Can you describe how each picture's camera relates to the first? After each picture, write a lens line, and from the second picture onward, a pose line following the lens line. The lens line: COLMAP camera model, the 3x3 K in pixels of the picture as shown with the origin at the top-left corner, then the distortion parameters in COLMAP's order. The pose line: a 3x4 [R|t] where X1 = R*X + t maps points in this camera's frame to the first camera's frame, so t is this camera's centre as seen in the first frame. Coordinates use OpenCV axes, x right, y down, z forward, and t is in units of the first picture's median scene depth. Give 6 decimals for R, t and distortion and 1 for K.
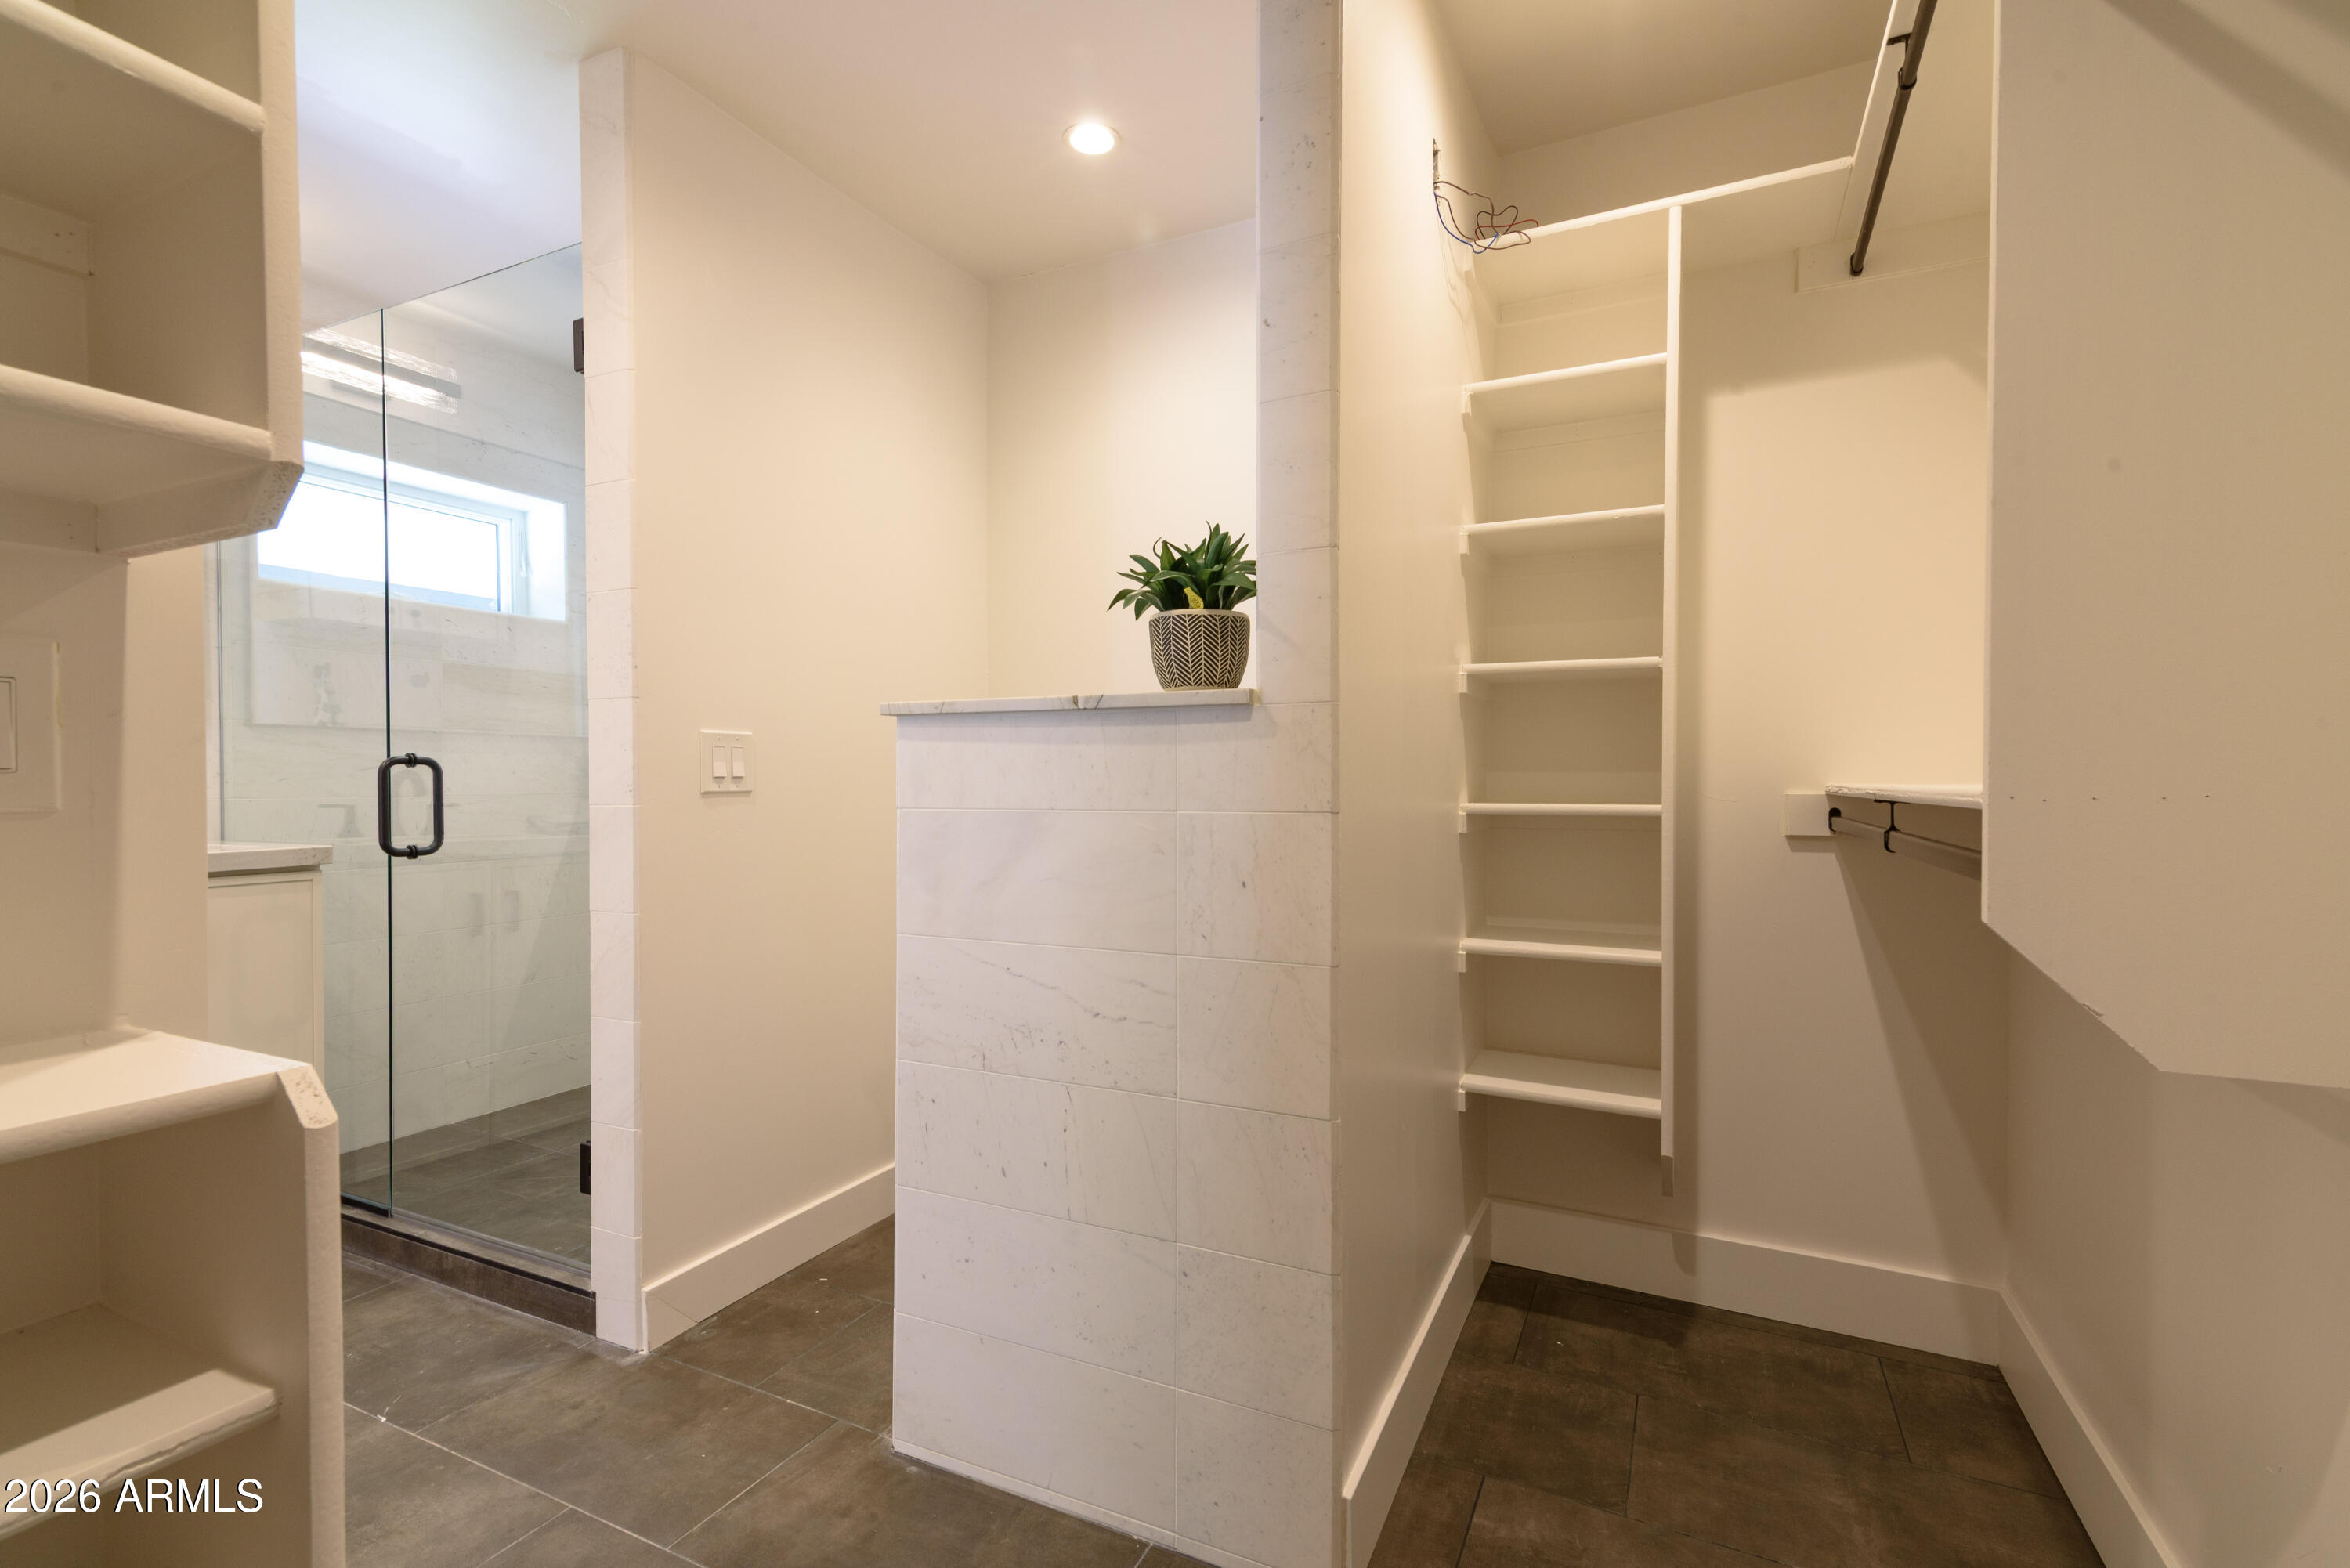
lens RADIAL K [[1057.4, 0, 1159.5], [0, 1057.4, 794.0], [0, 0, 1]] dist [0.012384, -0.000221]
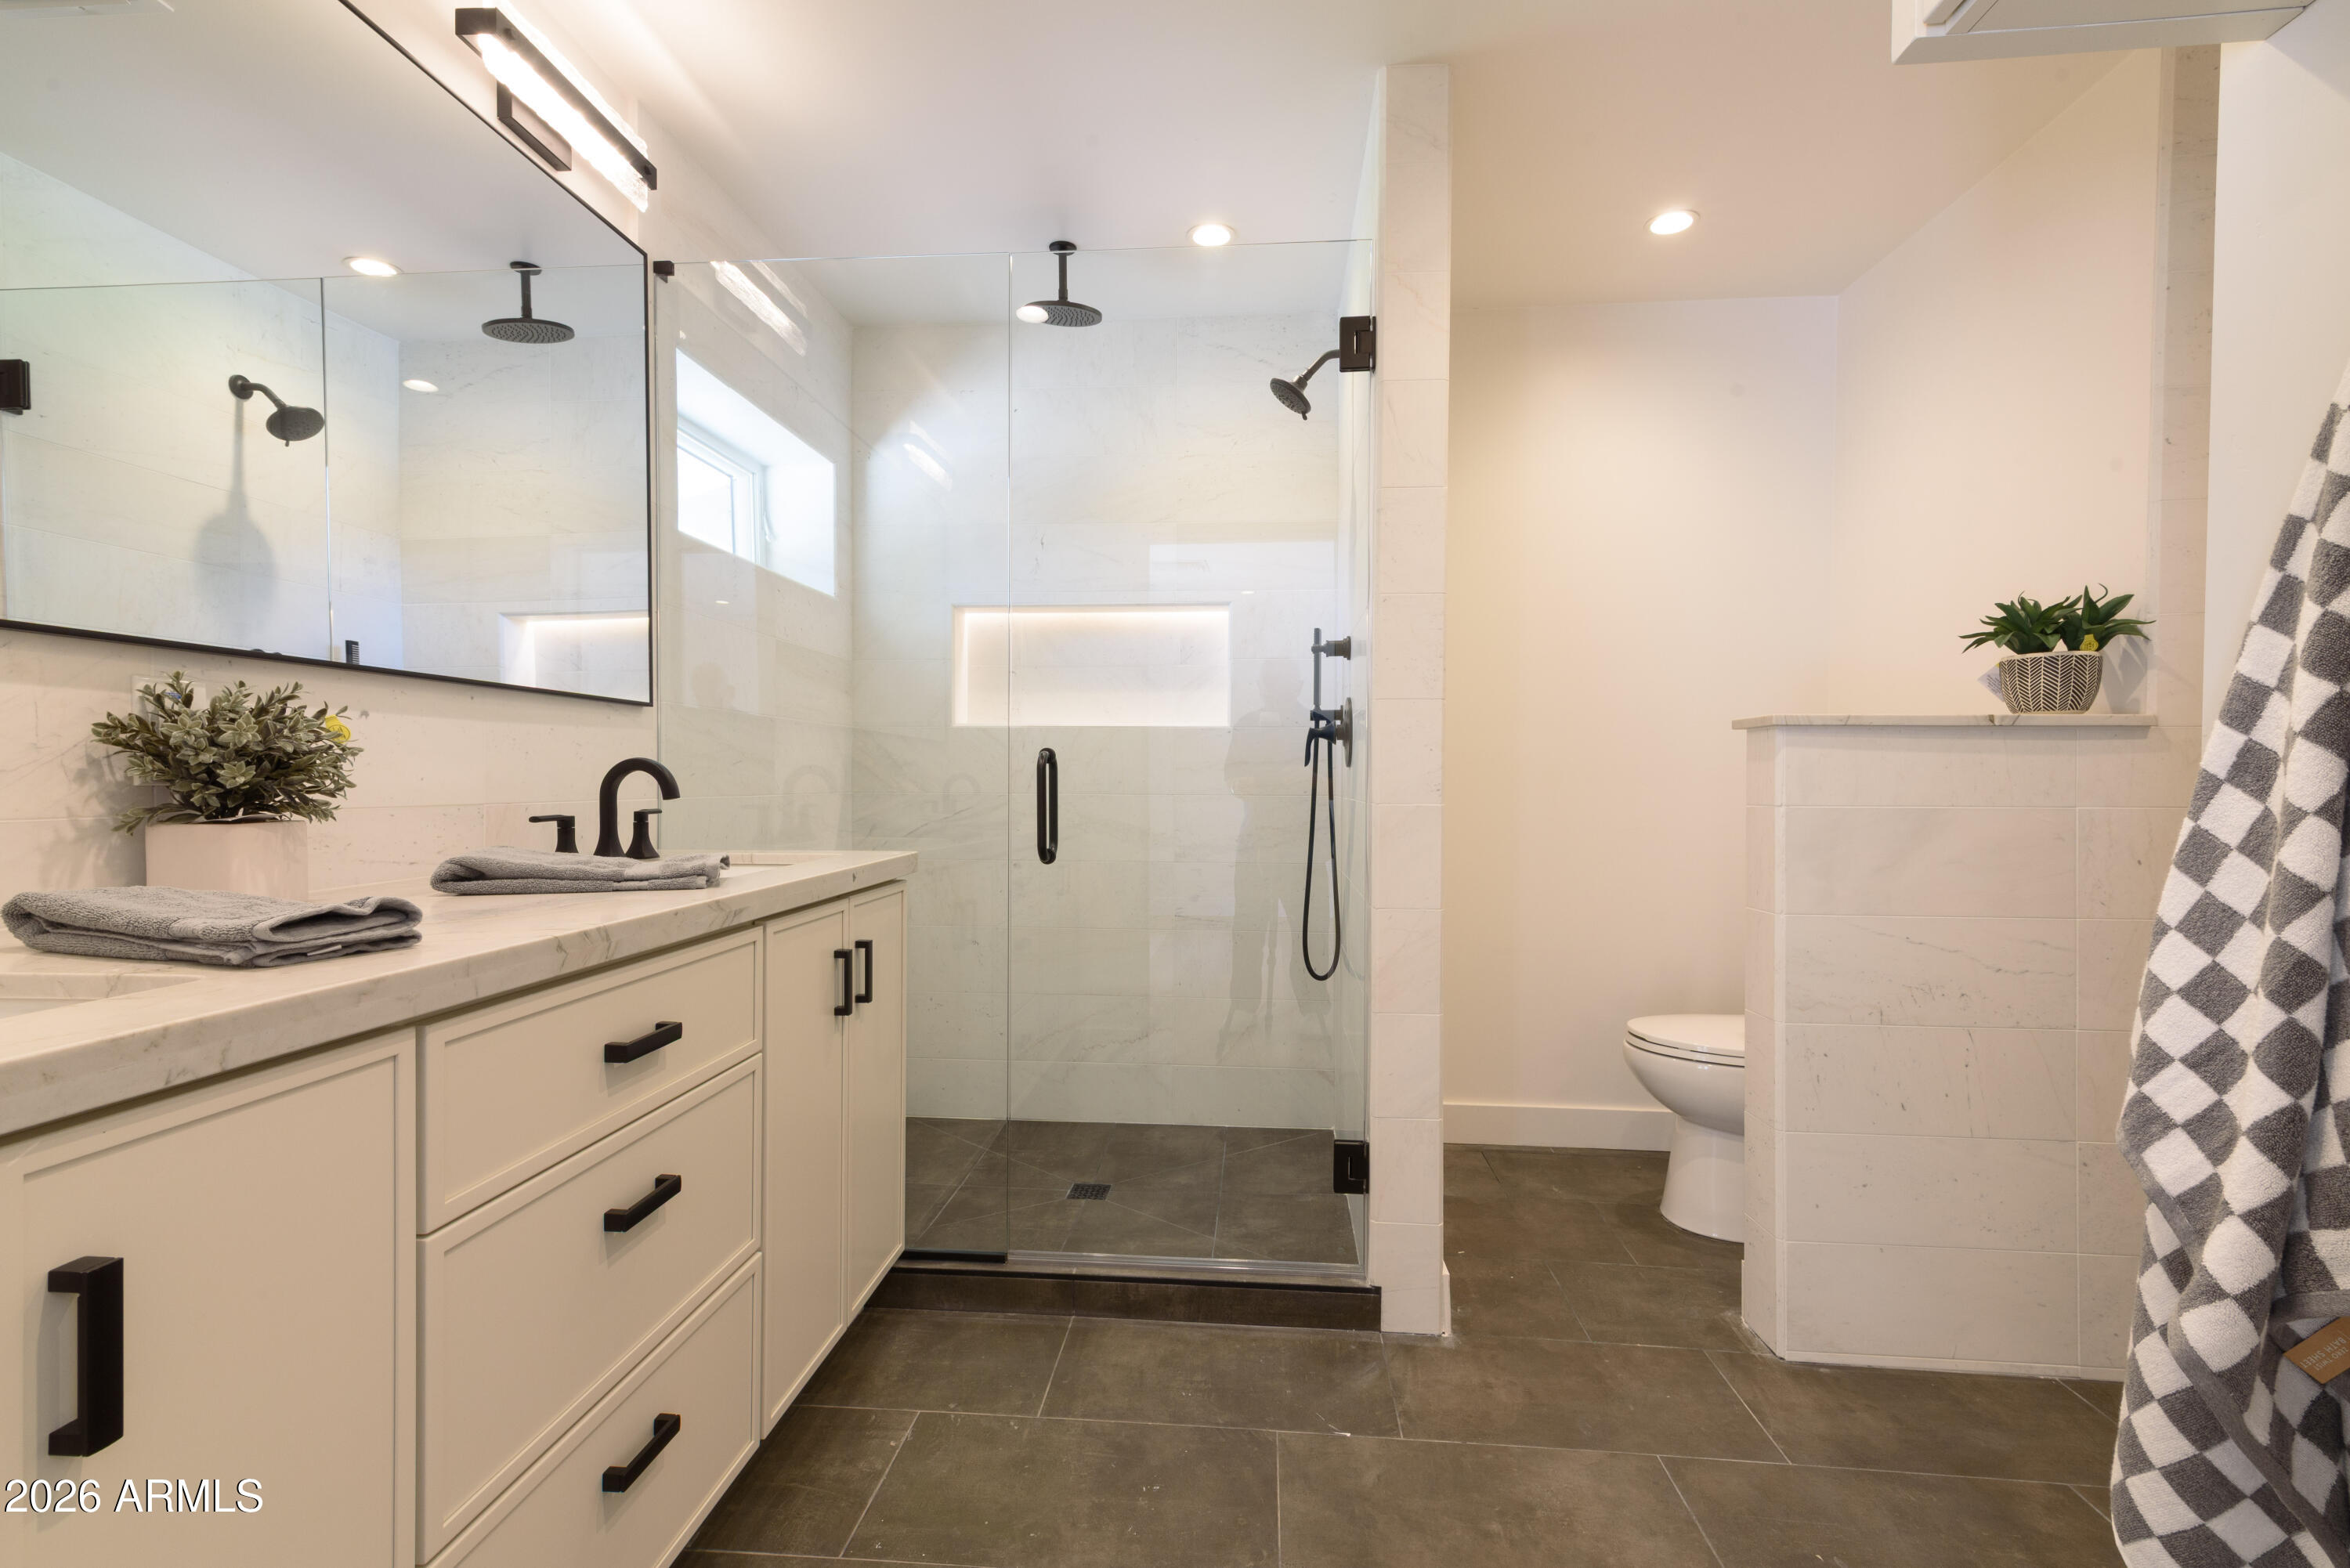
lens RADIAL K [[1057.4, 0, 1158.7], [0, 1057.4, 792.9], [0, 0, 1]] dist [0.012384, -0.000221]
pose [[0.932119, -0.000948, 0.362151, -1.352691], [-0.000250, 0.999995, 0.003261, -0.004649], [-0.362152, -0.003130, 0.932114, 0.174199]]
